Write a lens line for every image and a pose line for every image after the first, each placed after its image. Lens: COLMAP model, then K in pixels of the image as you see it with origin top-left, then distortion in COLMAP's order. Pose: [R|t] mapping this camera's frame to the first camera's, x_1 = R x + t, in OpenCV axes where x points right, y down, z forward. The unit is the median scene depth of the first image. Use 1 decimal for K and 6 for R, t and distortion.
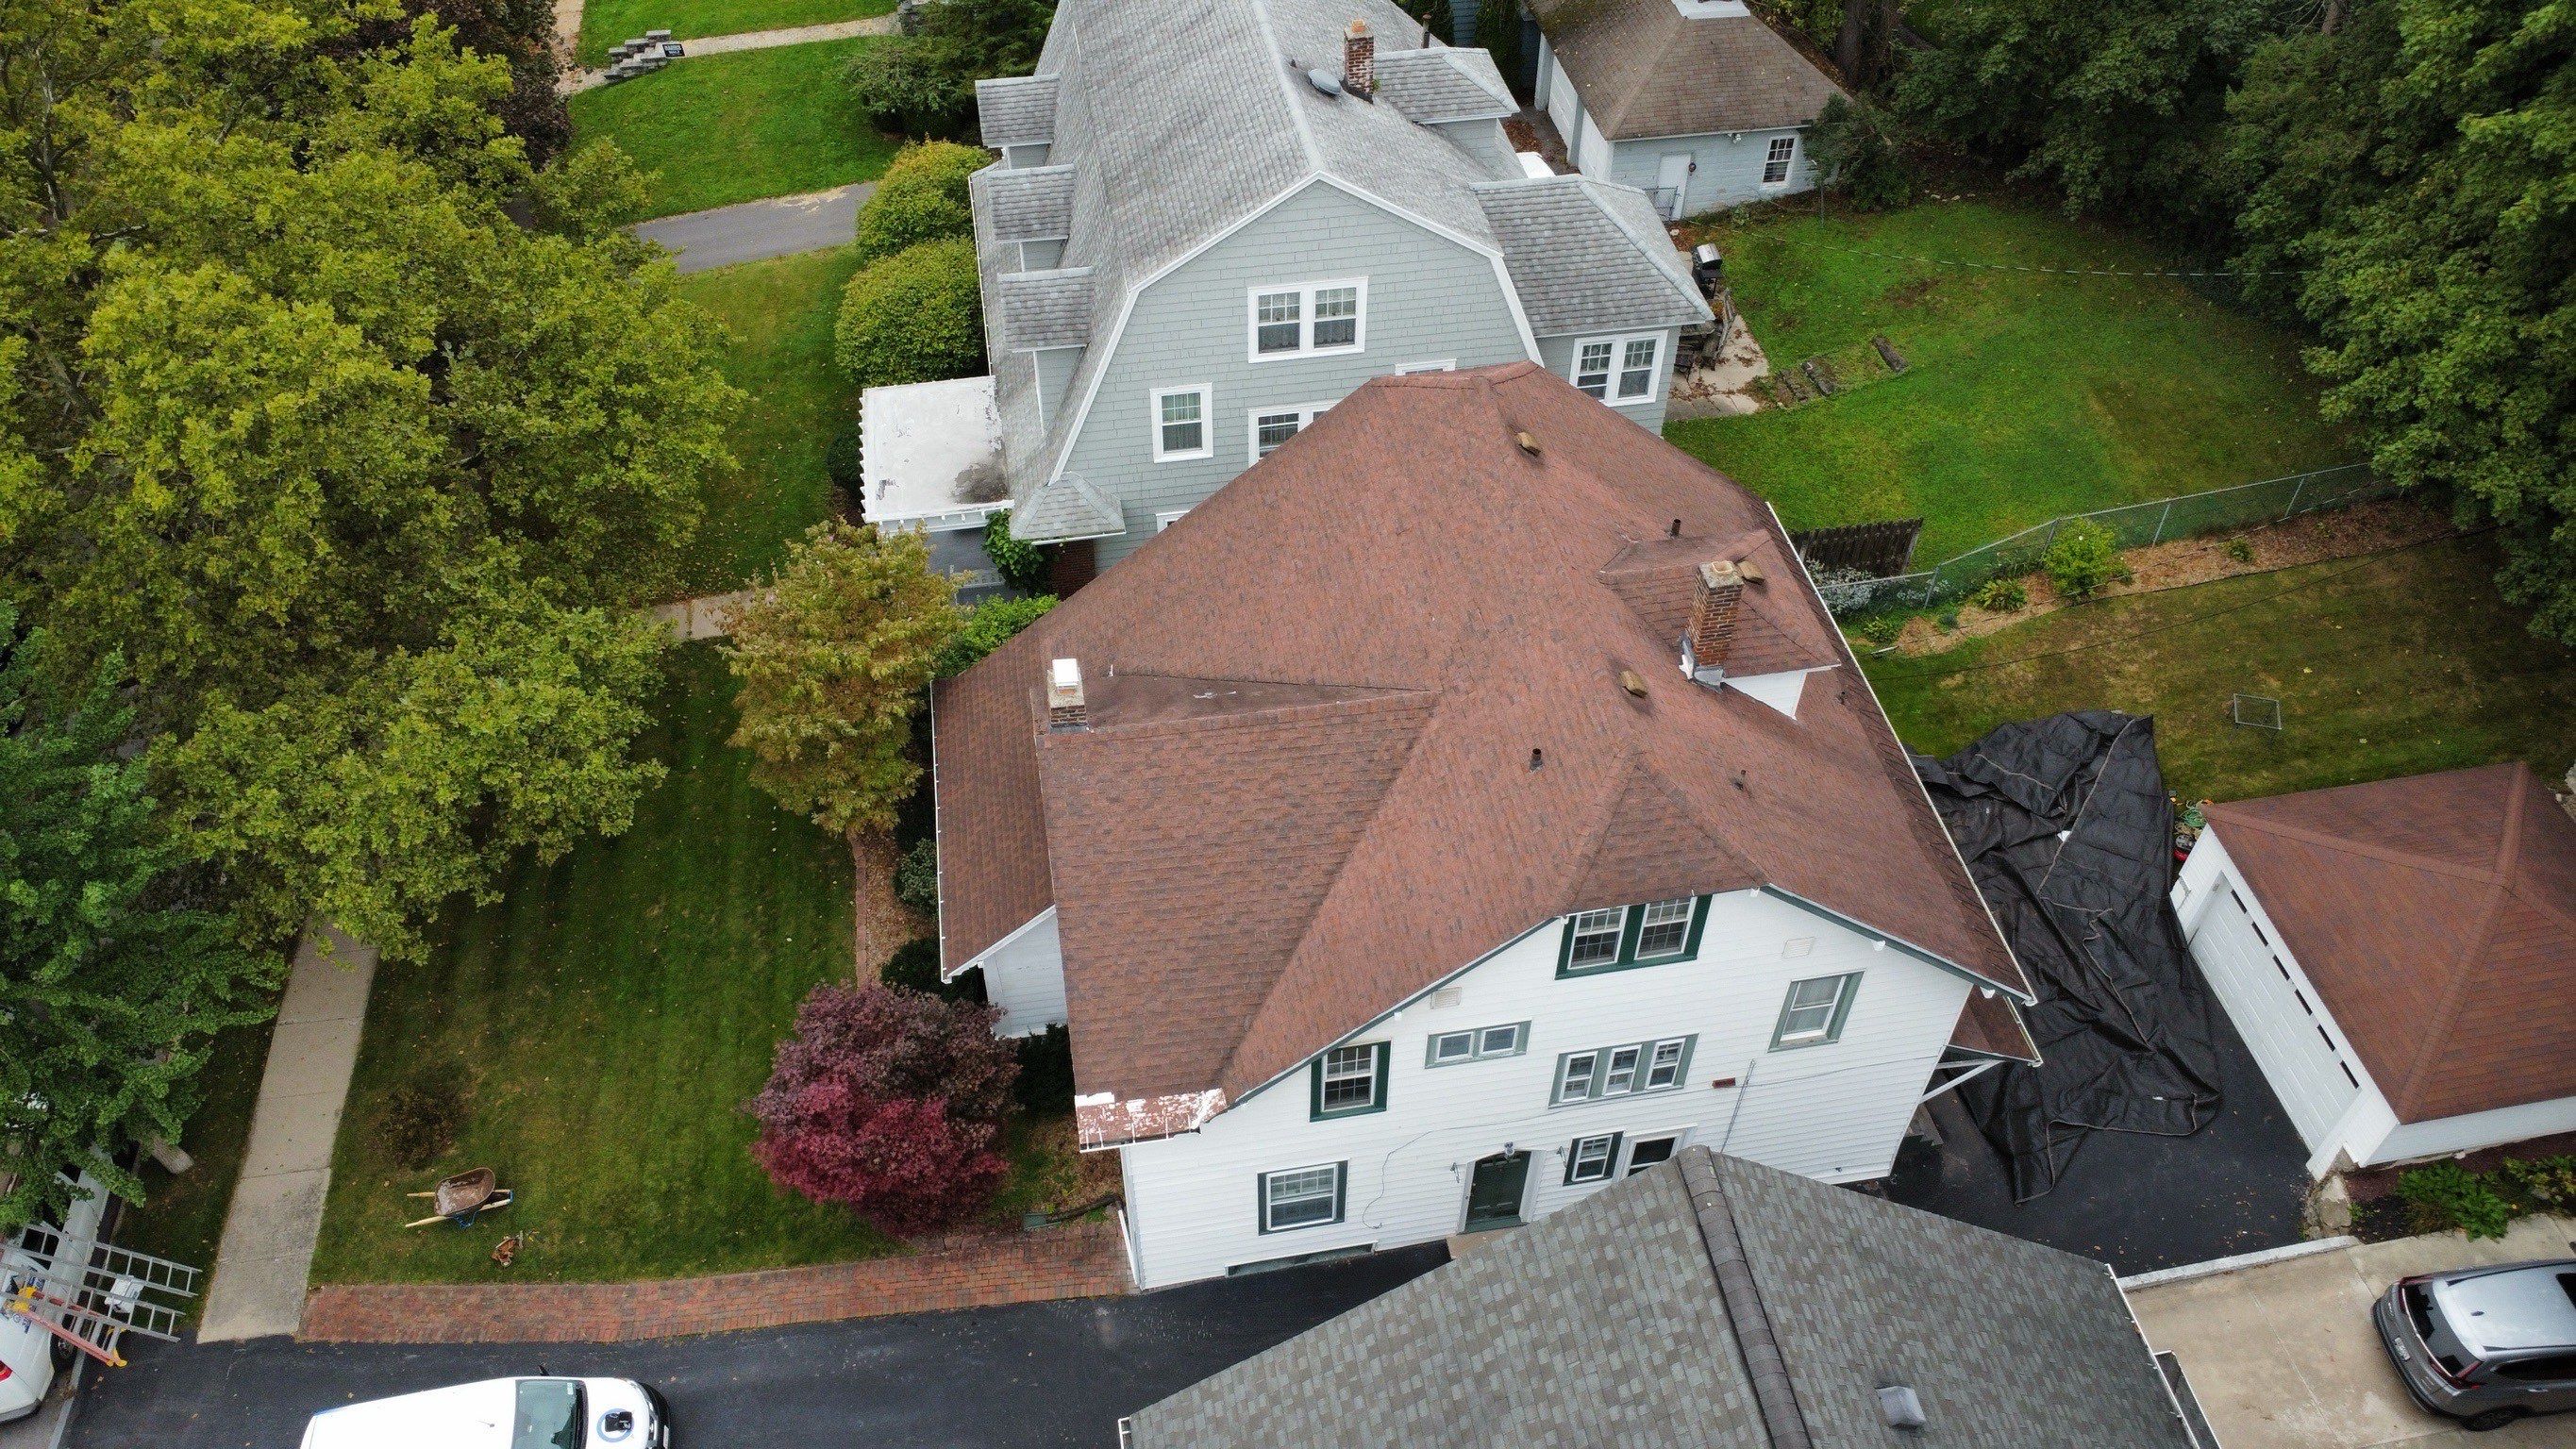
lens RADIAL K [[1868.8, 0, 1283.7], [0, 1868.8, 714.2], [0, 0, 1]] dist [-0.028606, -0.011001]
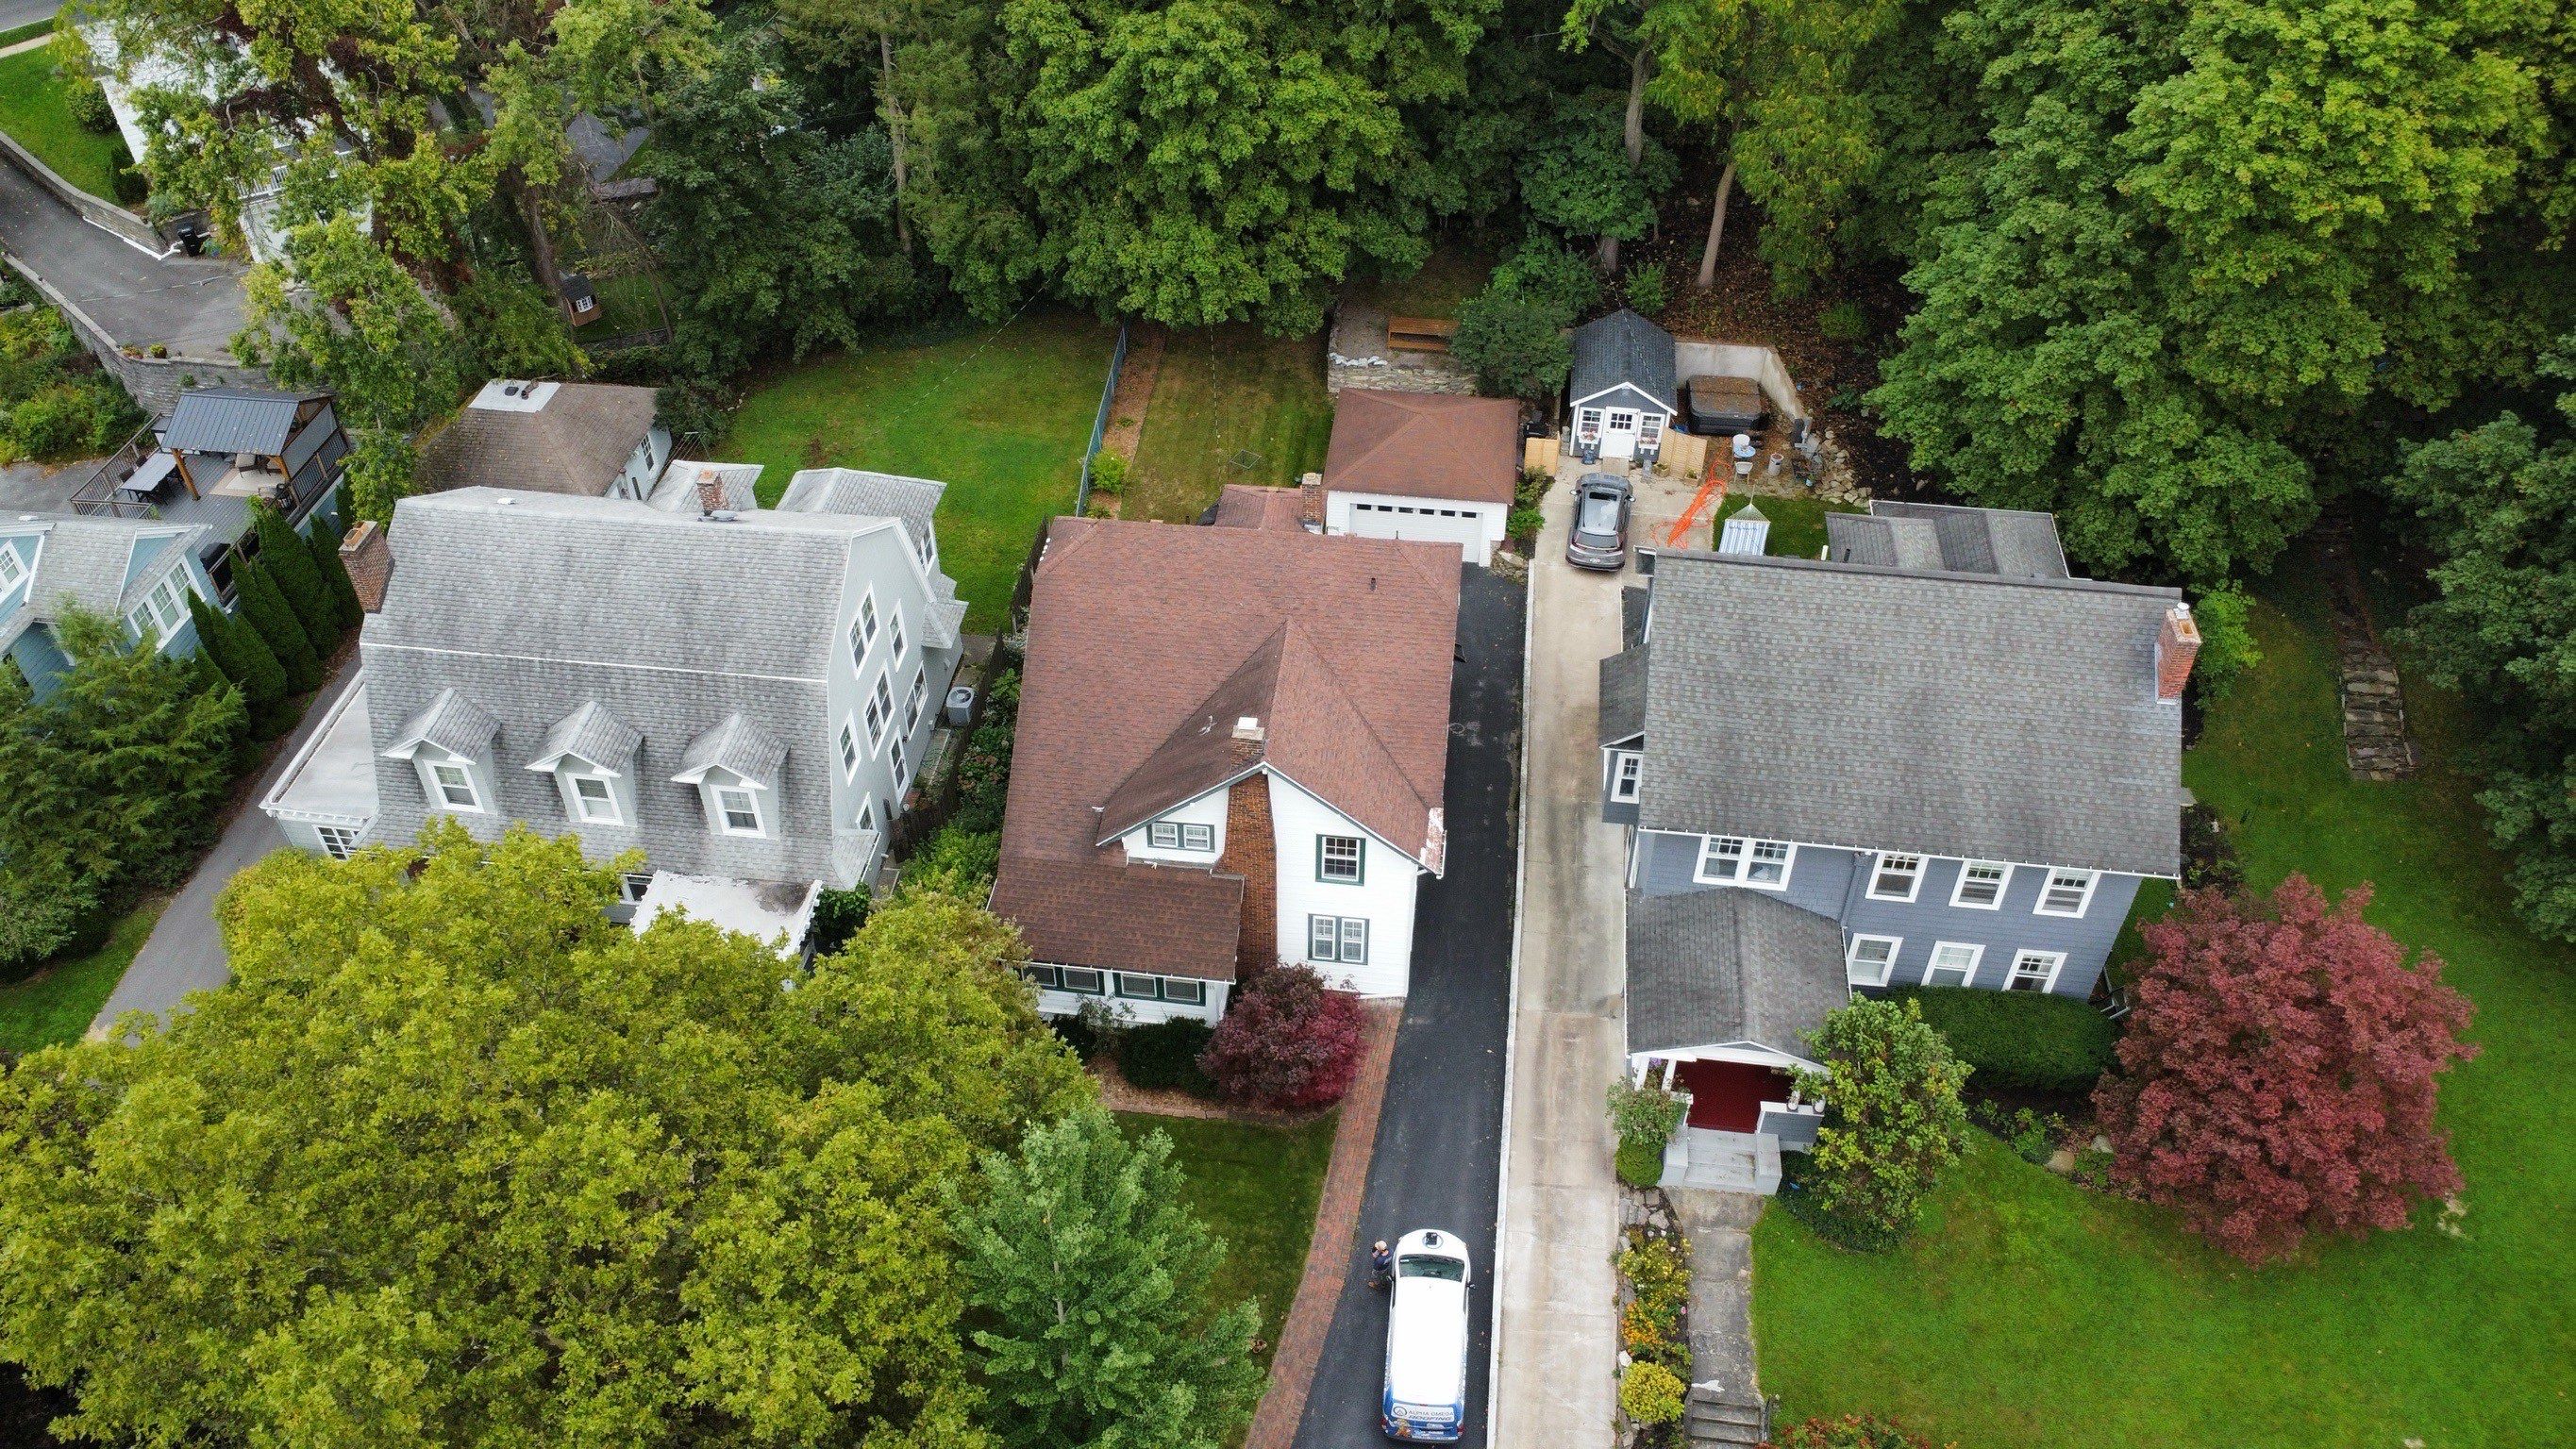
lens RADIAL K [[1868.8, 0, 1282.2], [0, 1868.8, 717.9], [0, 0, 1]] dist [-0.028606, -0.011001]
pose [[0.286298, -0.644206, 0.709248, -0.974433], [0.693654, 0.650002, 0.310390, -0.395745], [-0.660967, 0.403109, 0.632950, -0.101486]]
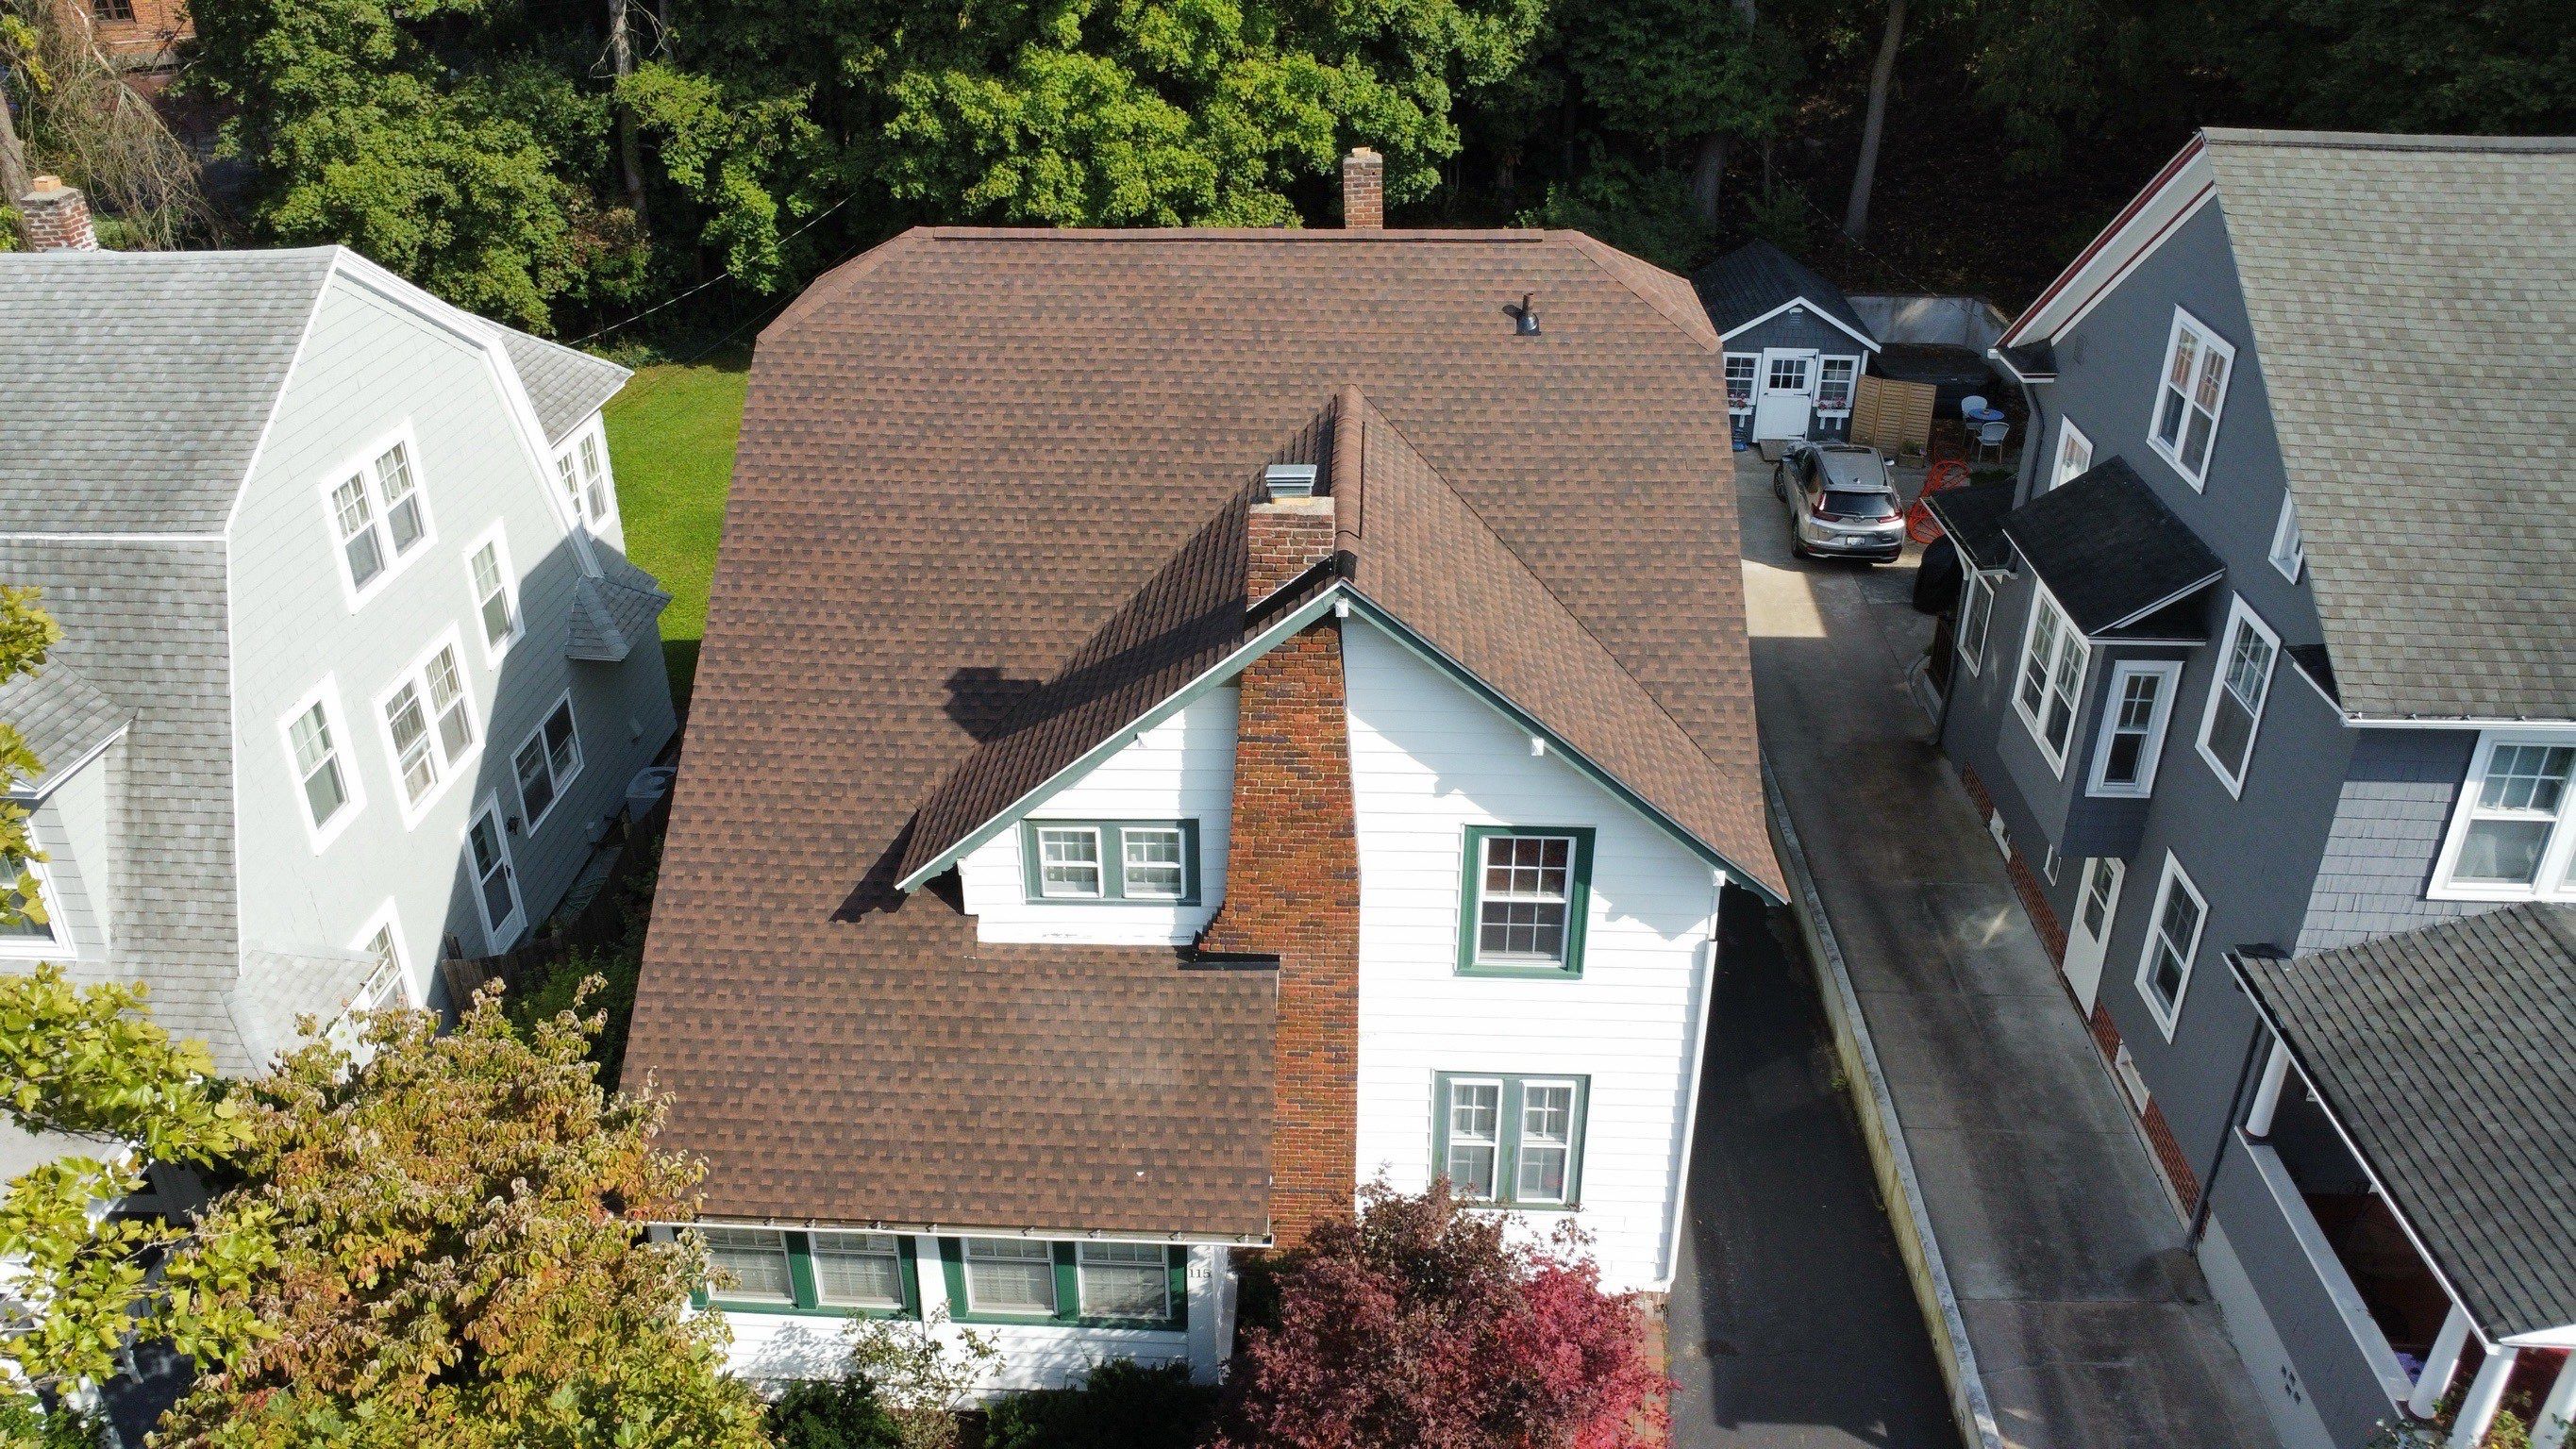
lens RADIAL K [[1868.8, 0, 1284.4], [0, 1868.8, 714.1], [0, 0, 1]] dist [-0.028606, -0.011001]
pose [[0.211449, -0.460222, 0.862256, -0.513875], [0.708231, 0.680120, 0.189331, -0.064808], [-0.673572, 0.570642, 0.469754, 0.534415]]
